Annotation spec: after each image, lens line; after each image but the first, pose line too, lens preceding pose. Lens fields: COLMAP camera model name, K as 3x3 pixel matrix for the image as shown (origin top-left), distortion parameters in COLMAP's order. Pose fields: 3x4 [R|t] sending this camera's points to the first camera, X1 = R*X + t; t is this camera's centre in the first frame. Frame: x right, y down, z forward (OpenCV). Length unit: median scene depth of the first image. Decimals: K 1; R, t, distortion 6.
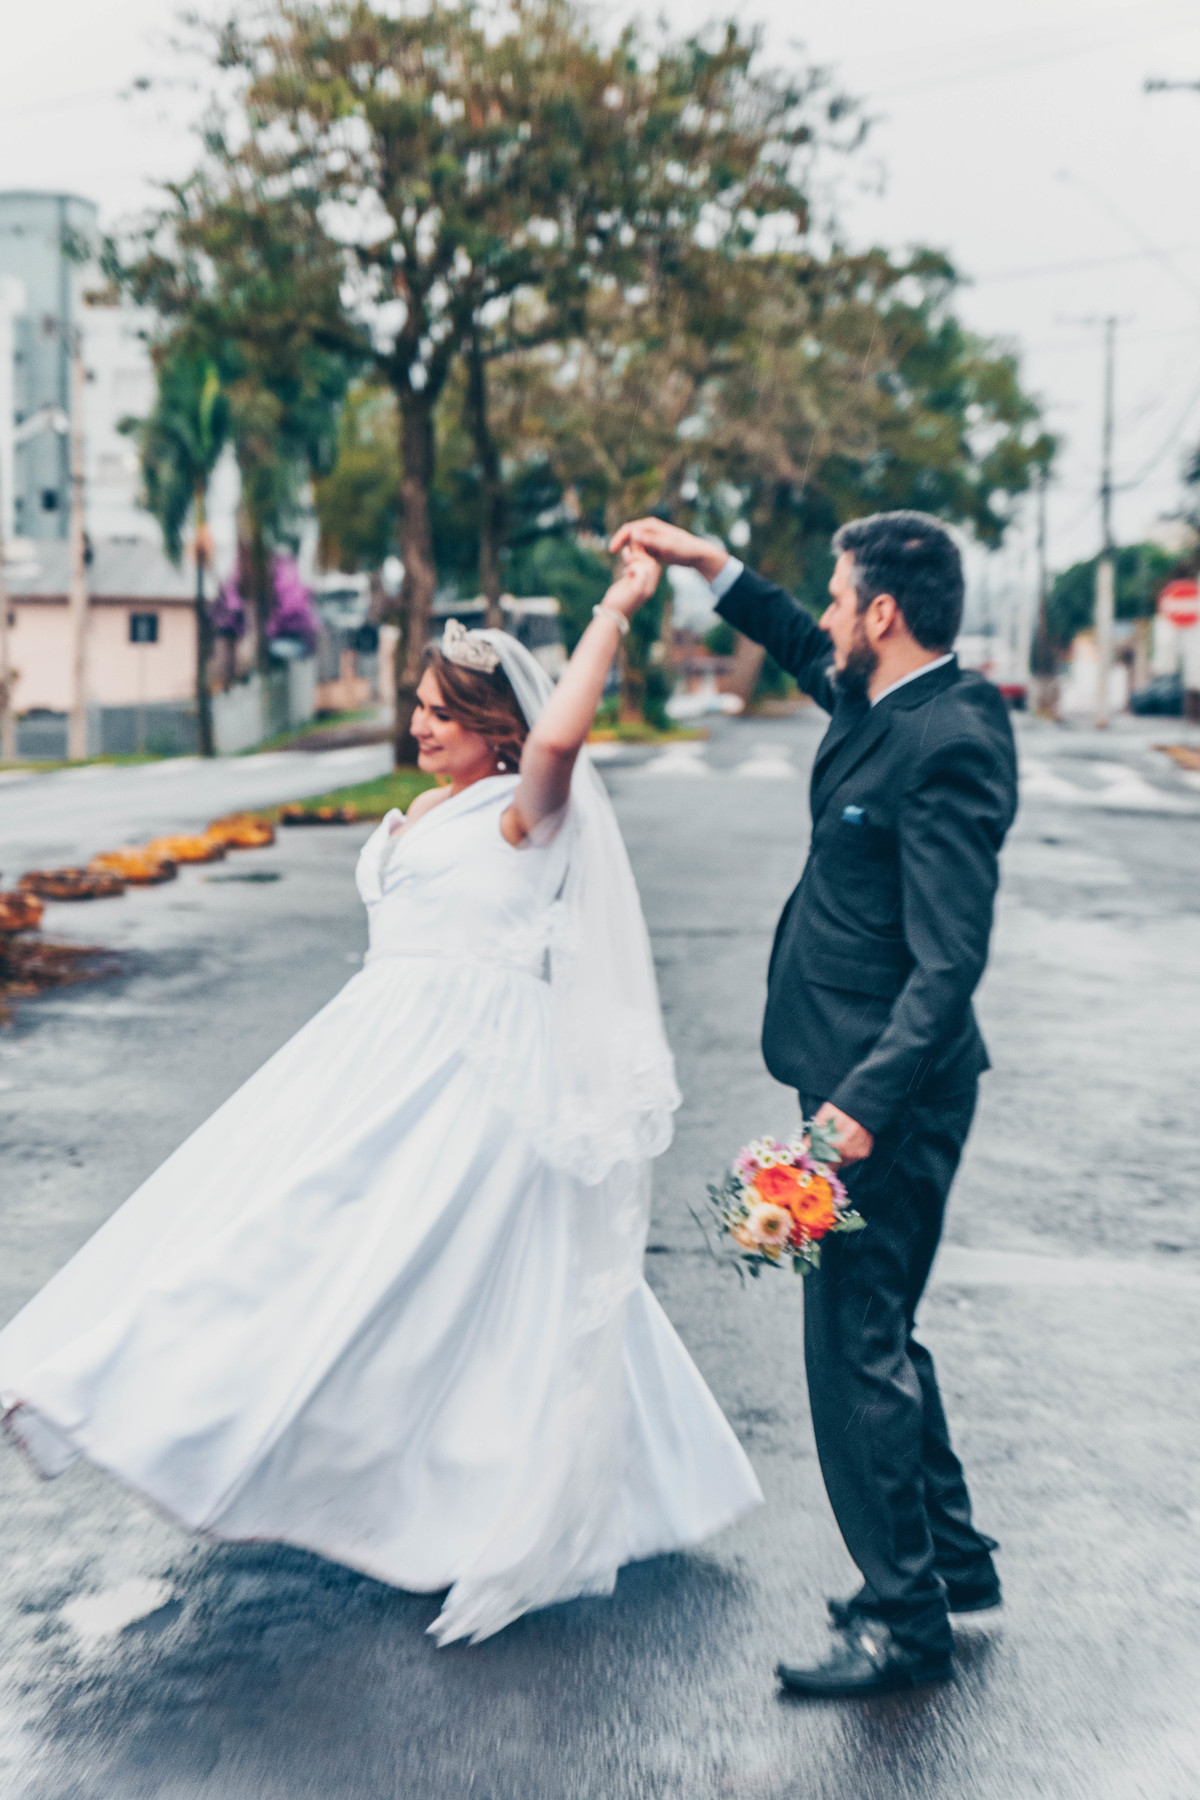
lens RADIAL K [[3789.7, 0, 599.1], [0, 3789.7, 900.5], [0, 0, 1]] dist [0.023379, 0.000000]
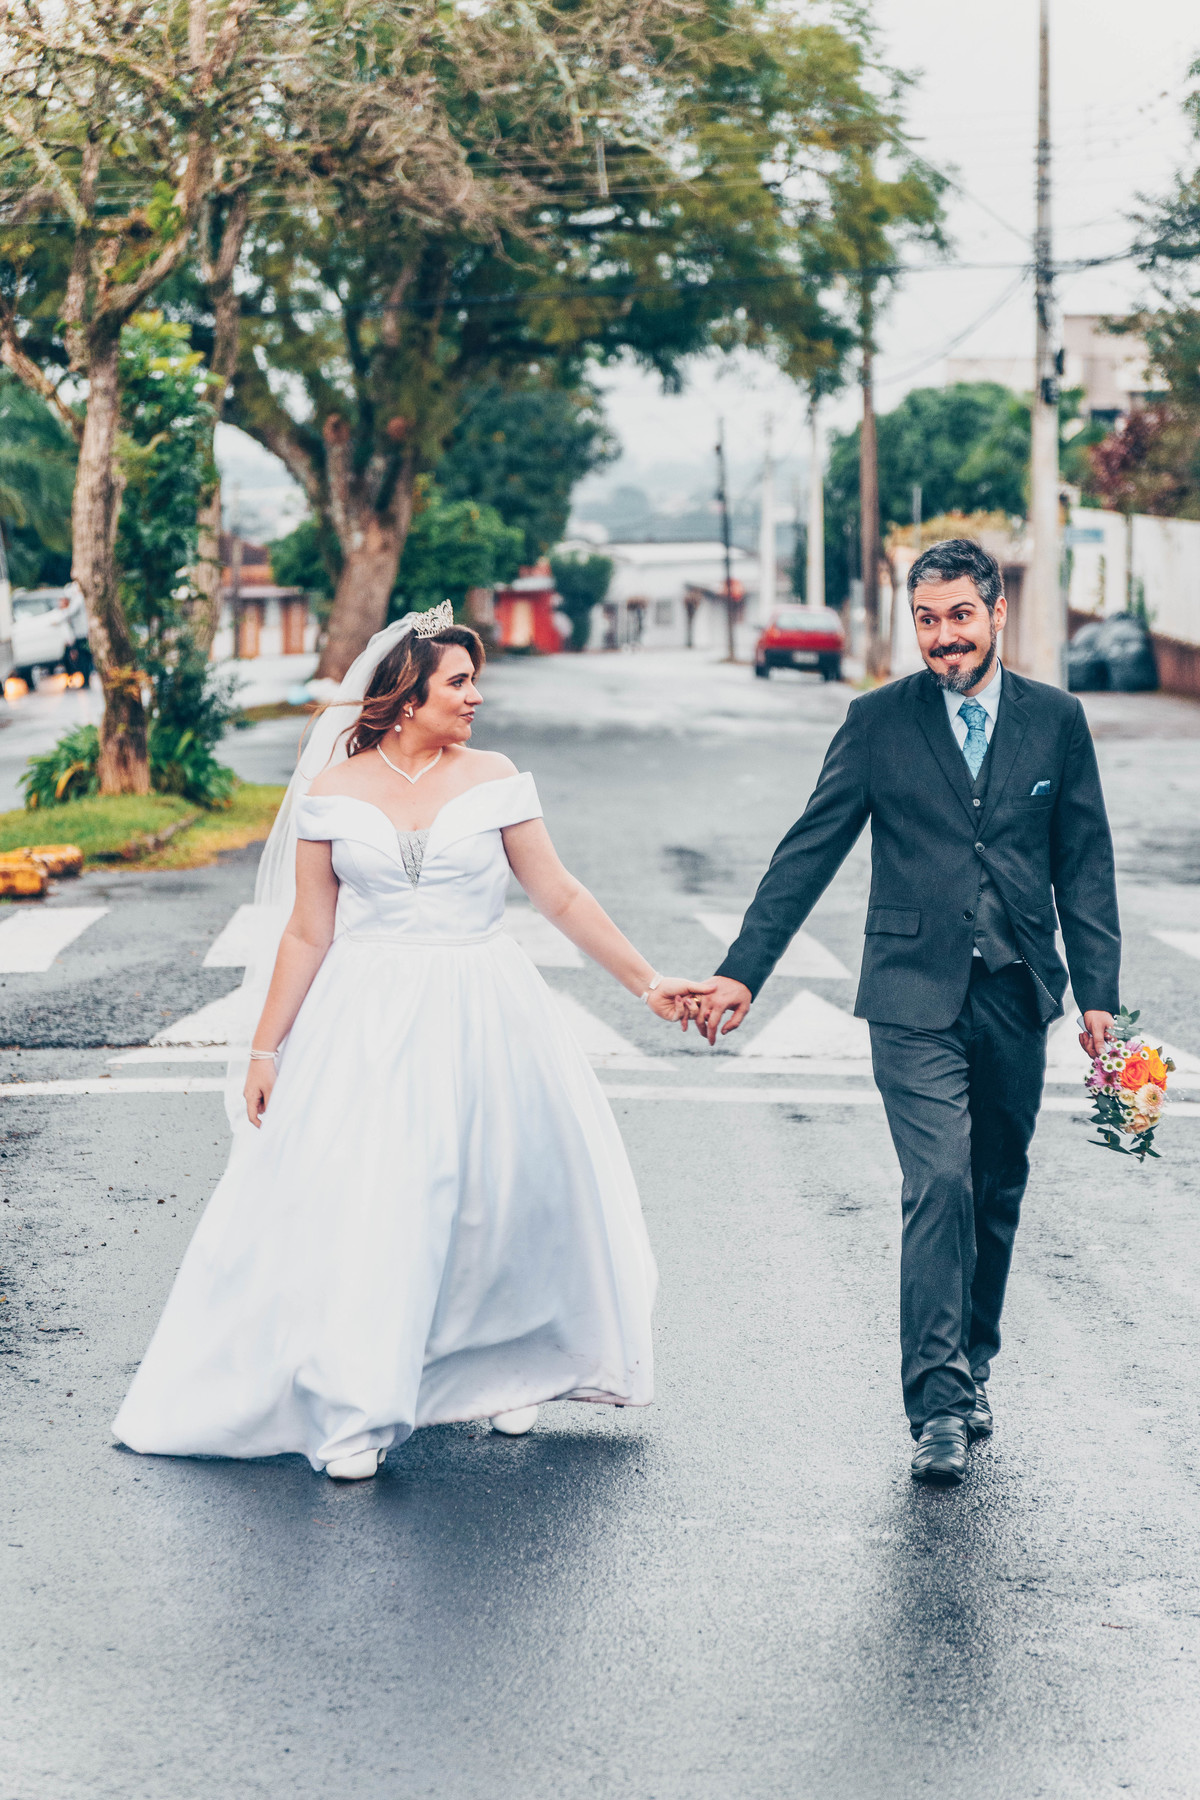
lens RADIAL K [[5141.6, 0, 599.7], [0, 5141.6, 899.8], [0, 0, 1]] dist [0.060148, 0.000000]
pose [[0.995414, -0.019445, 0.093663, 0.003420], [0.019371, 0.999811, 0.001694, -0.017236], [-0.093678, 0.000128, 0.995603, 0.215439]]
